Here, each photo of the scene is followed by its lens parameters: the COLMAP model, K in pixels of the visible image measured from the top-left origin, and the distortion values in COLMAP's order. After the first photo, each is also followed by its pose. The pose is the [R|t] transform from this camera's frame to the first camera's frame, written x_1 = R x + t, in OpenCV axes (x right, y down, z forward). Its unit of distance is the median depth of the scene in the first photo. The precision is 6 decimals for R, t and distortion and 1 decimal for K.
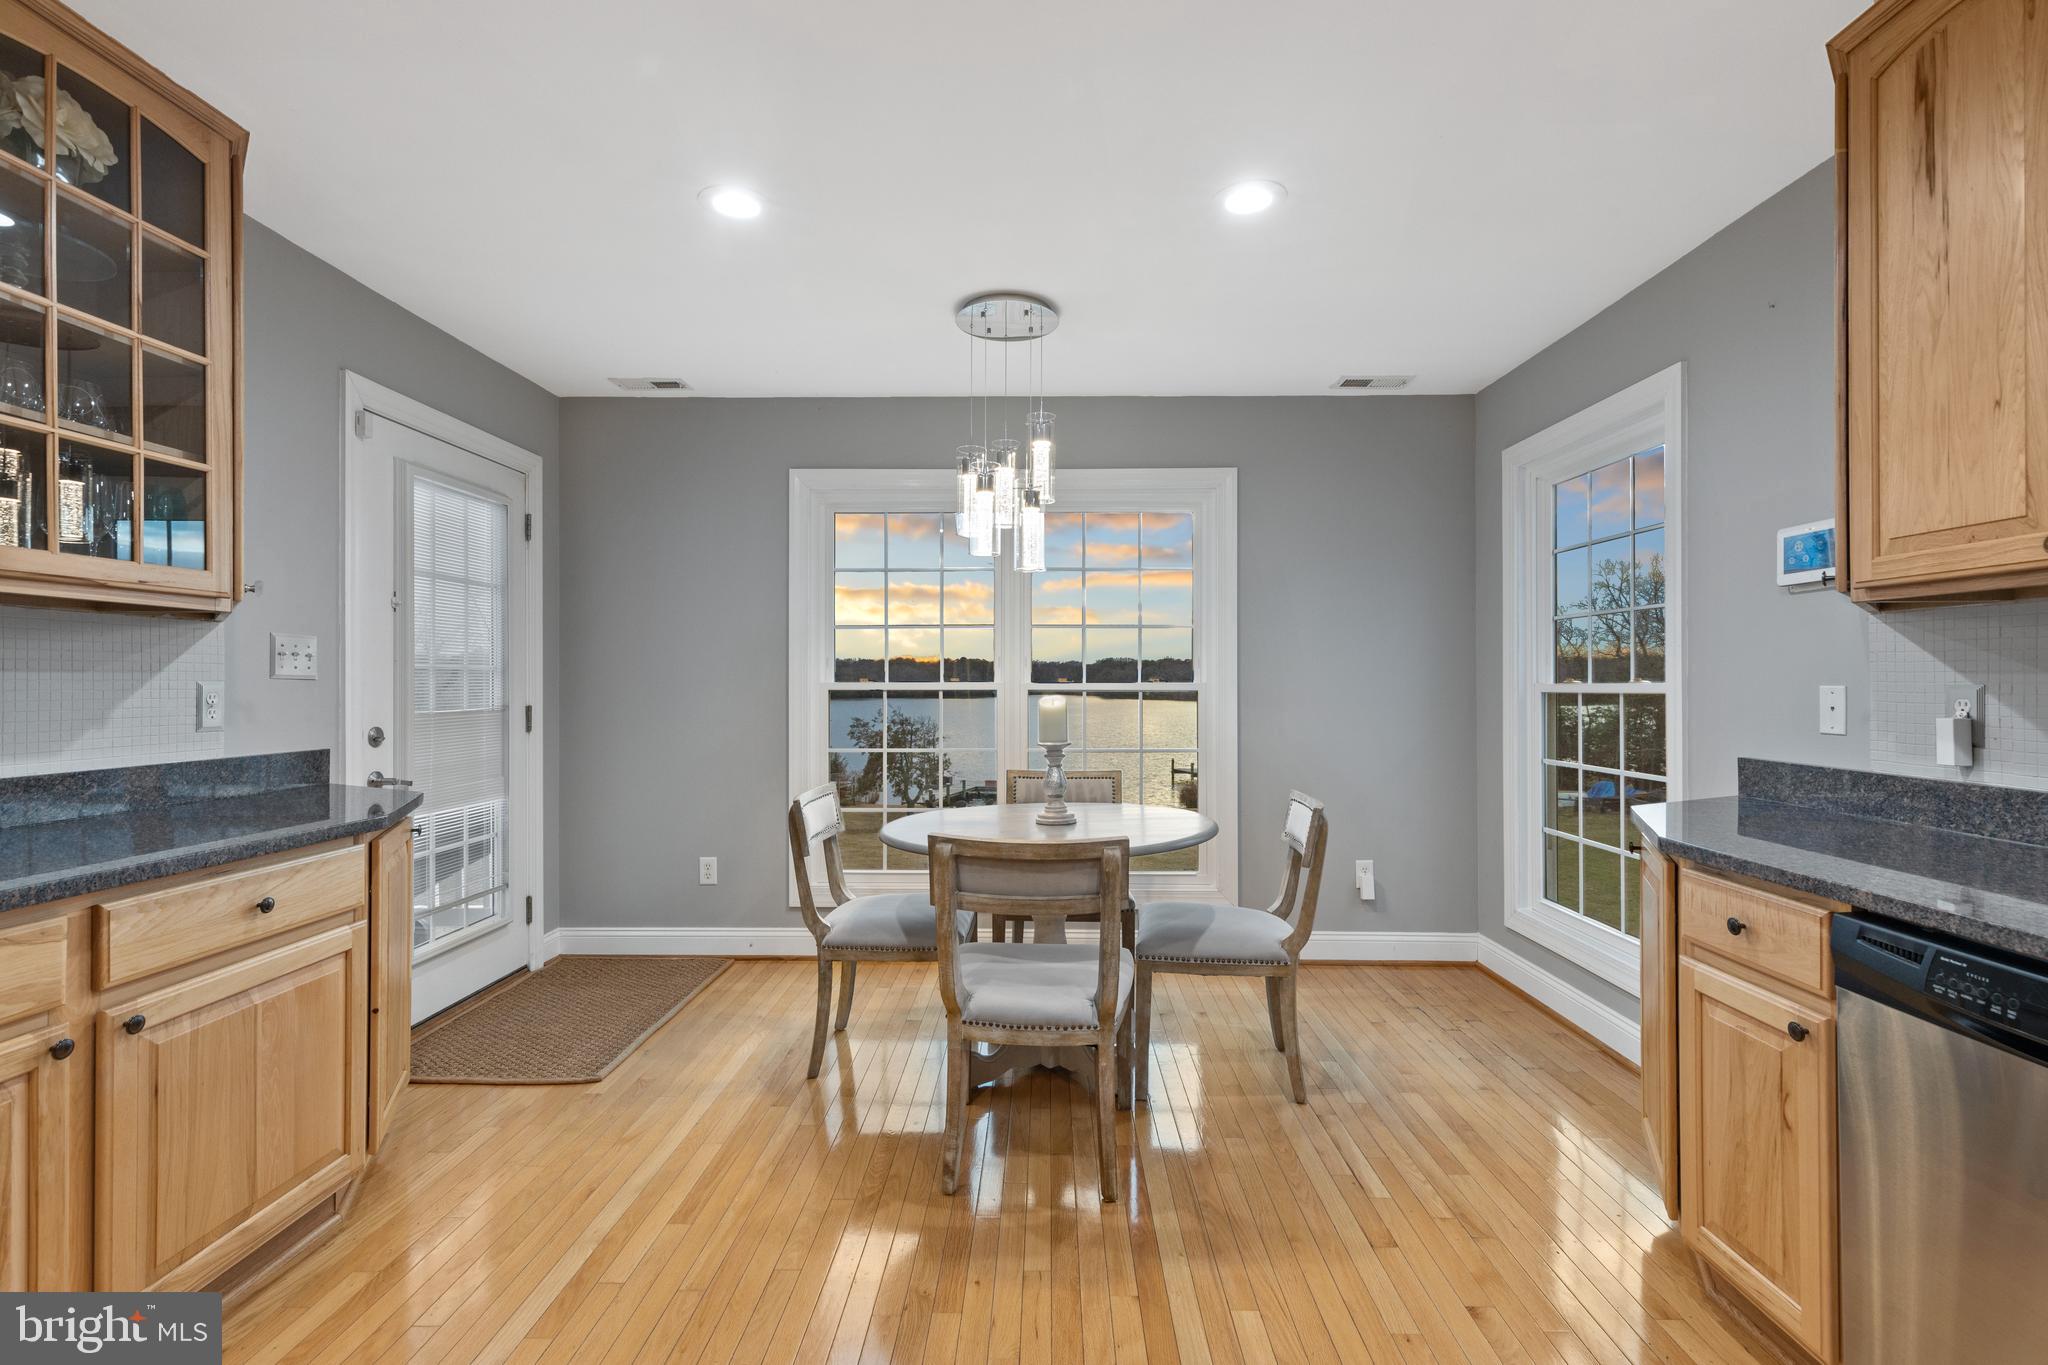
lens RADIAL K [[923.4, 0, 1022.7], [0, 923.4, 678.3], [0, 0, 1]] dist [0.003753, -0.000728]
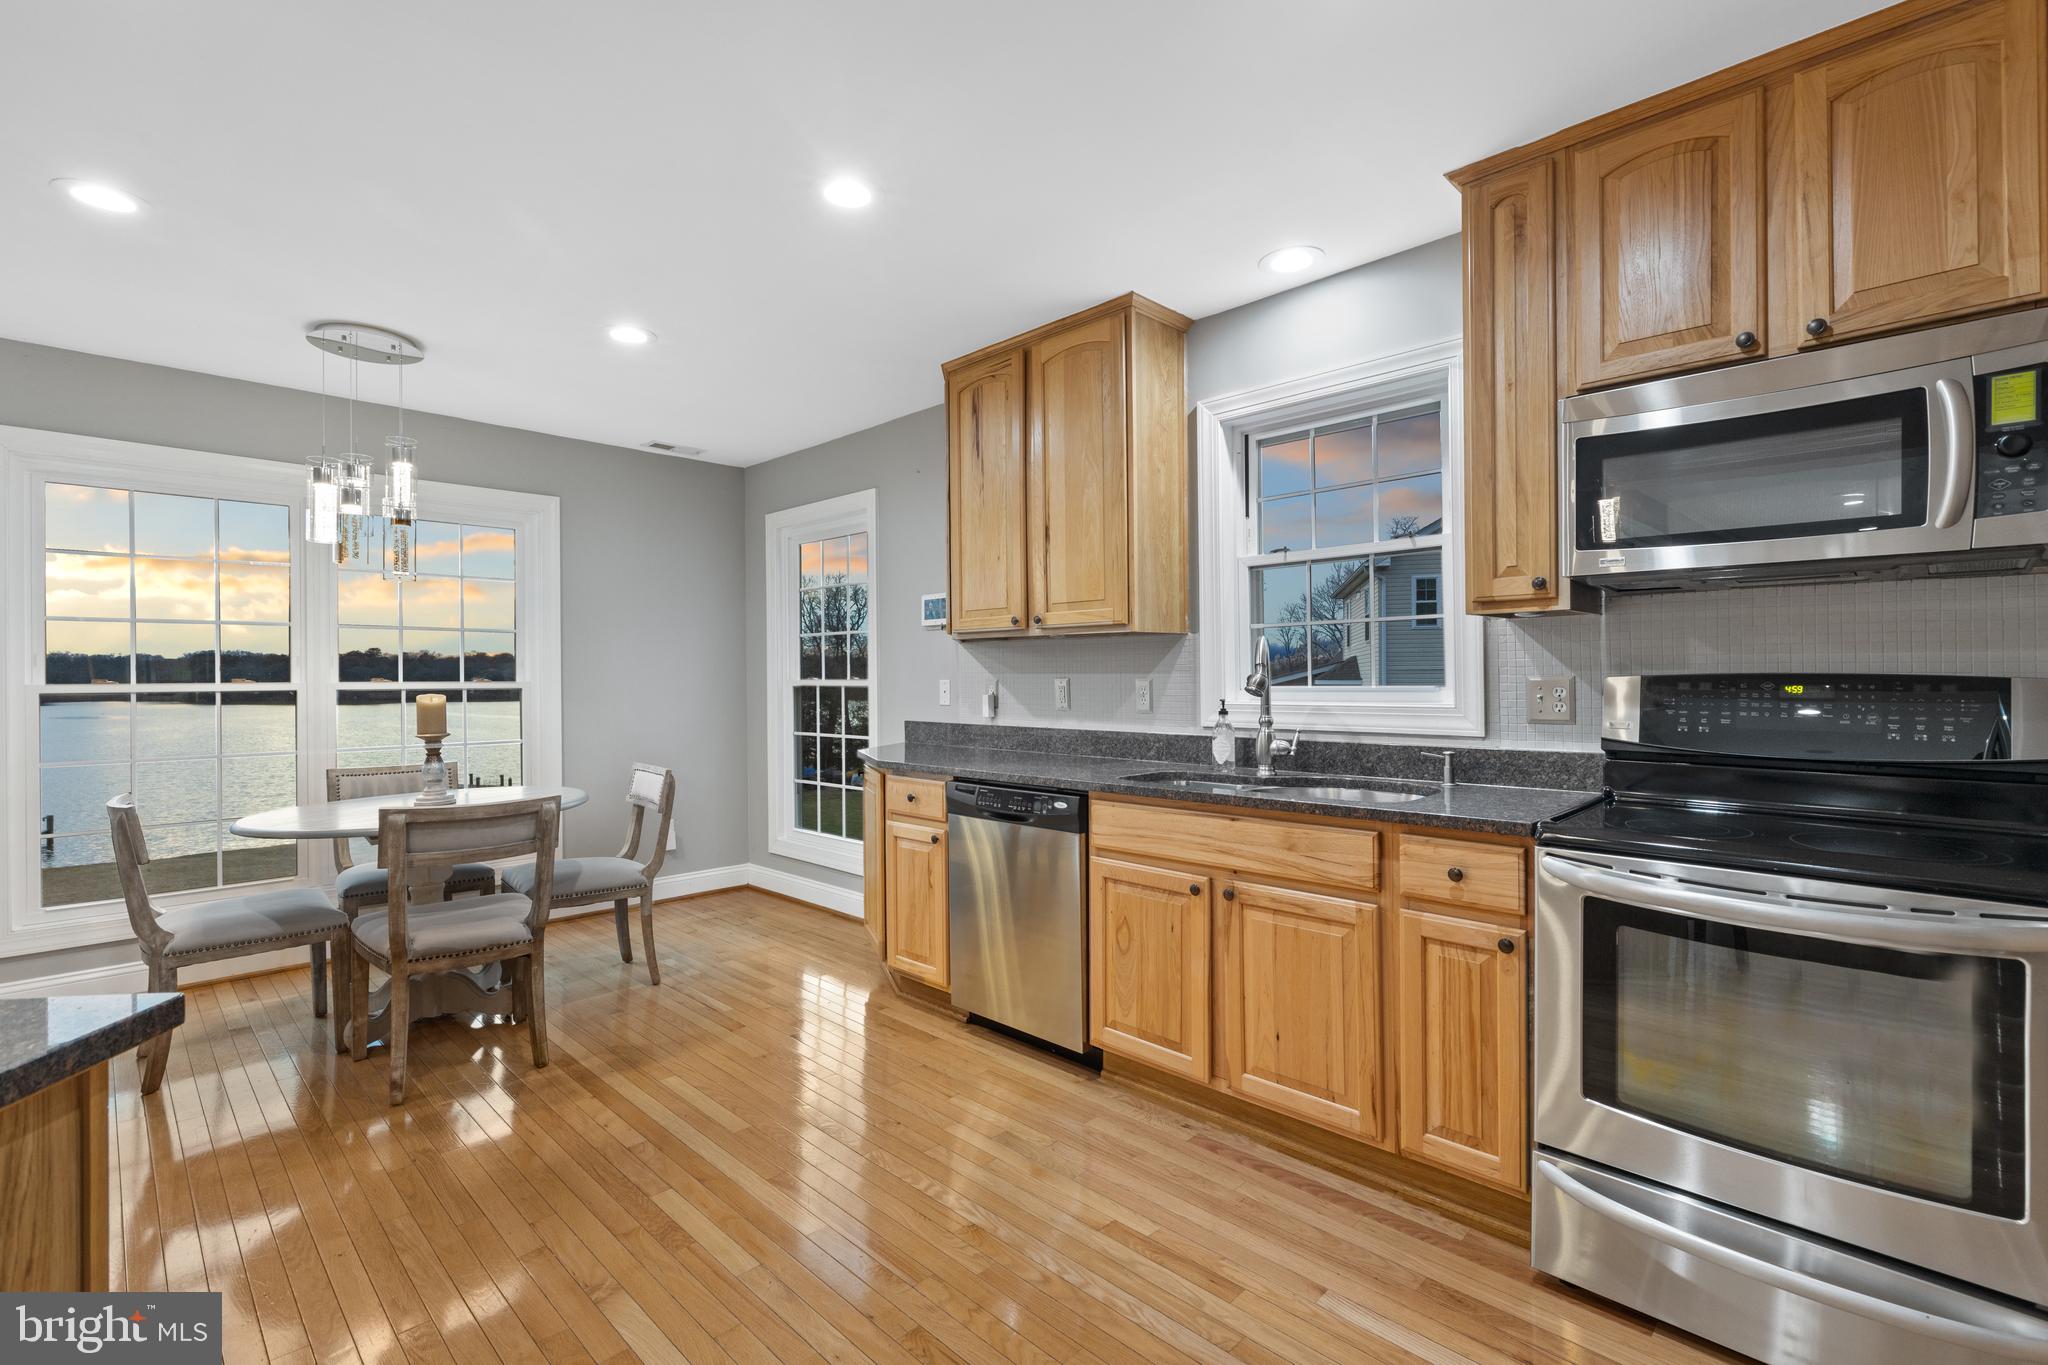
lens RADIAL K [[923.4, 0, 1035.6], [0, 923.4, 677.8], [0, 0, 1]] dist [0.003753, -0.000728]
pose [[0.680554, -0.004960, 0.732681, -0.329463], [0.003480, 0.999988, 0.003537, -0.002251], [-0.732690, 0.000143, 0.680563, -0.363607]]
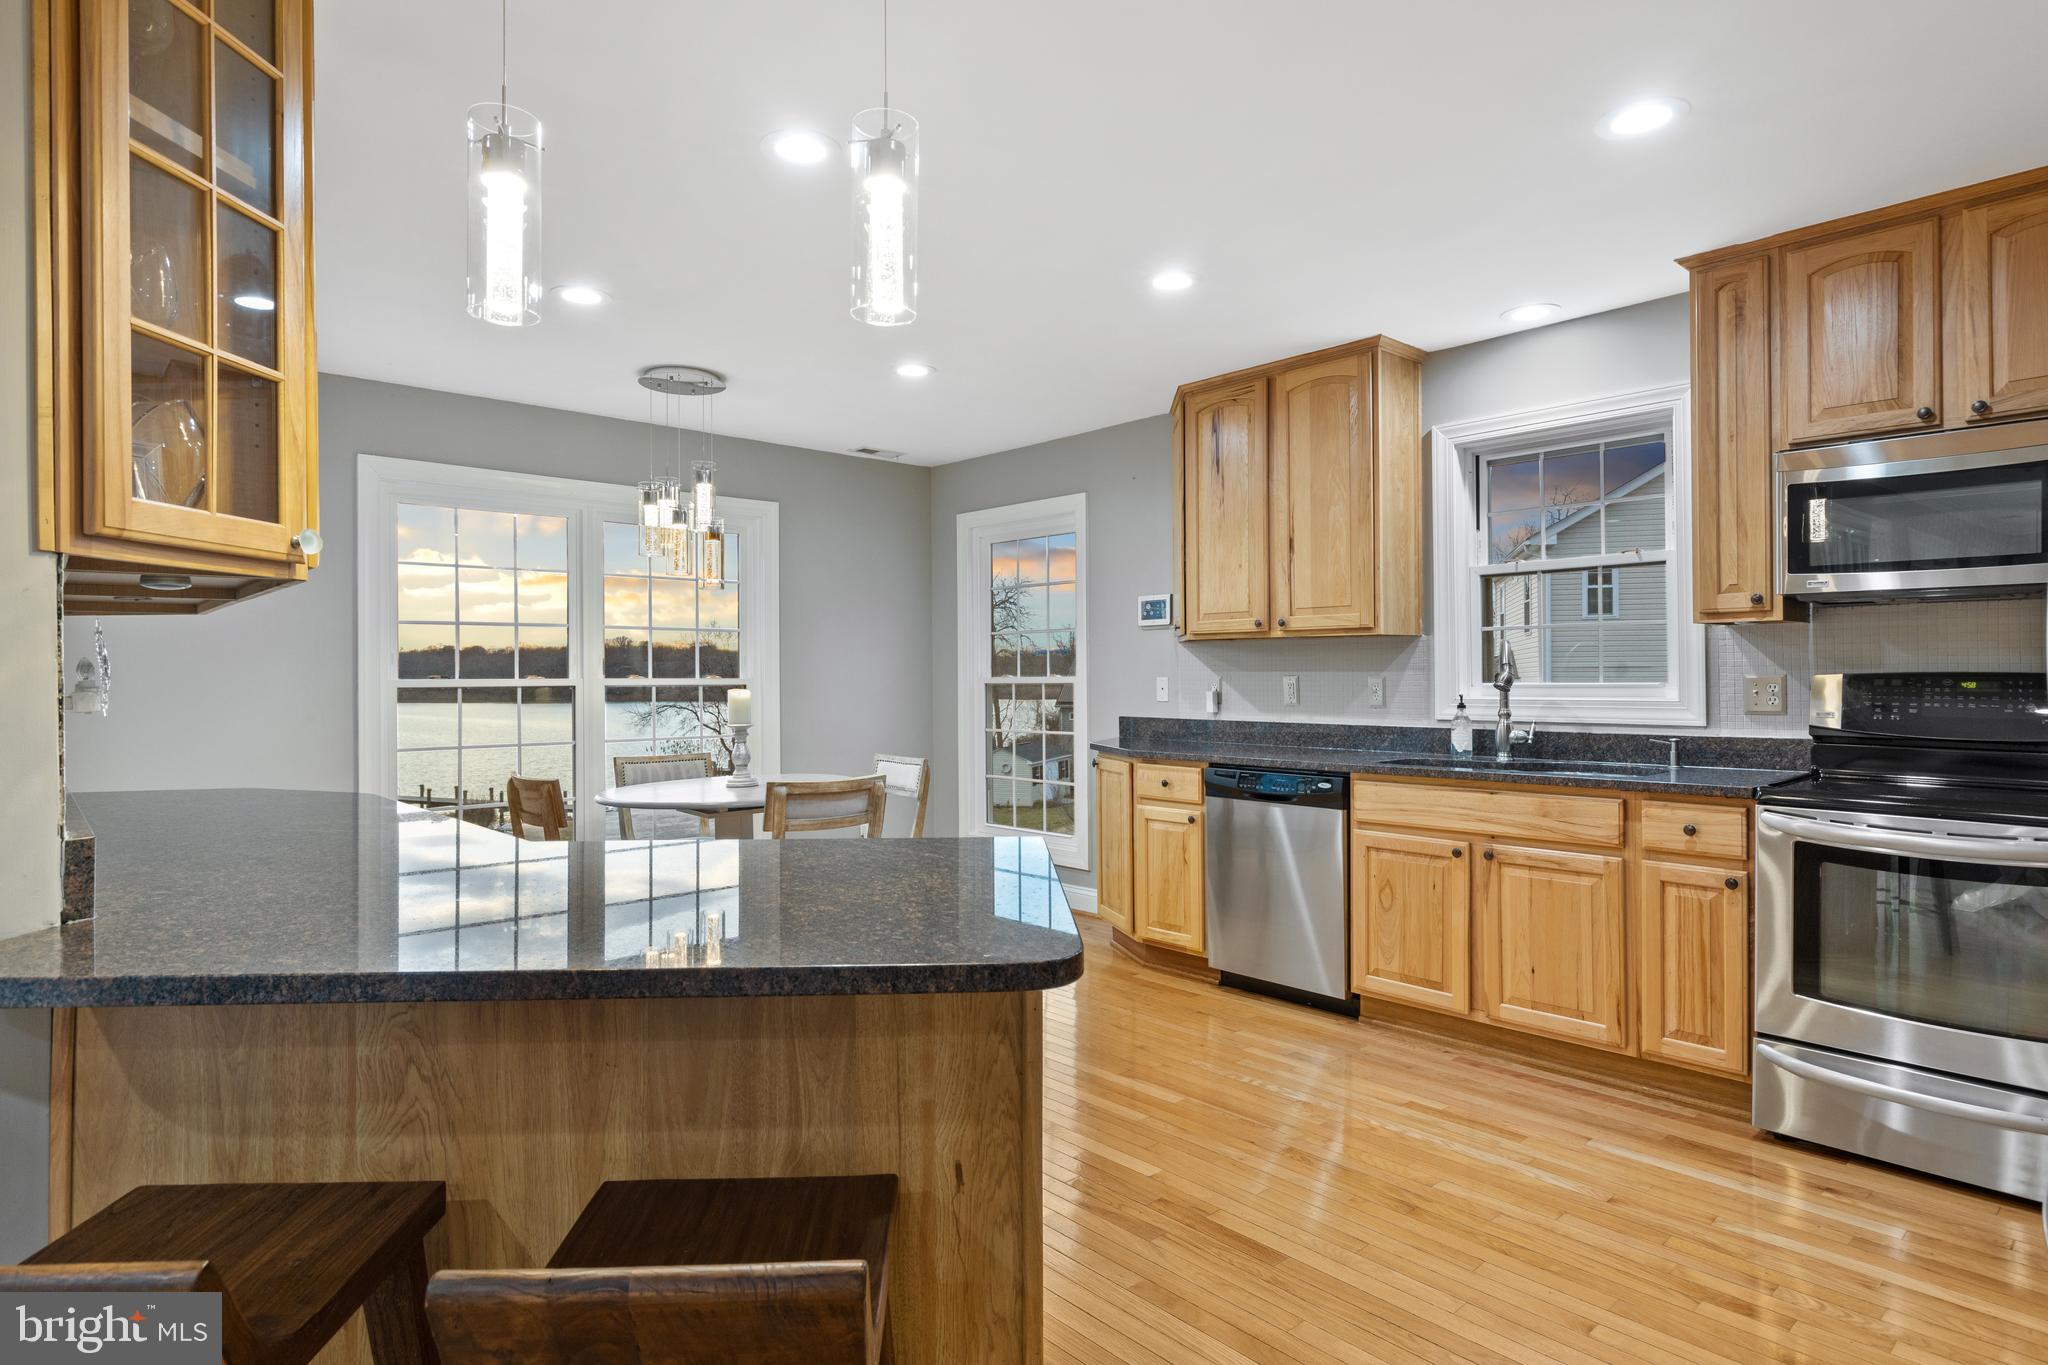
lens RADIAL K [[1120.4, 0, 1036.1], [0, 1120.4, 674.2], [0, 0, 1]] dist [0.000608, -0.000239]
pose [[0.721616, -0.002143, 0.692290, -0.837565], [0.001629, 0.999998, 0.001398, -0.002345], [-0.692291, 0.000119, 0.721618, -0.470648]]
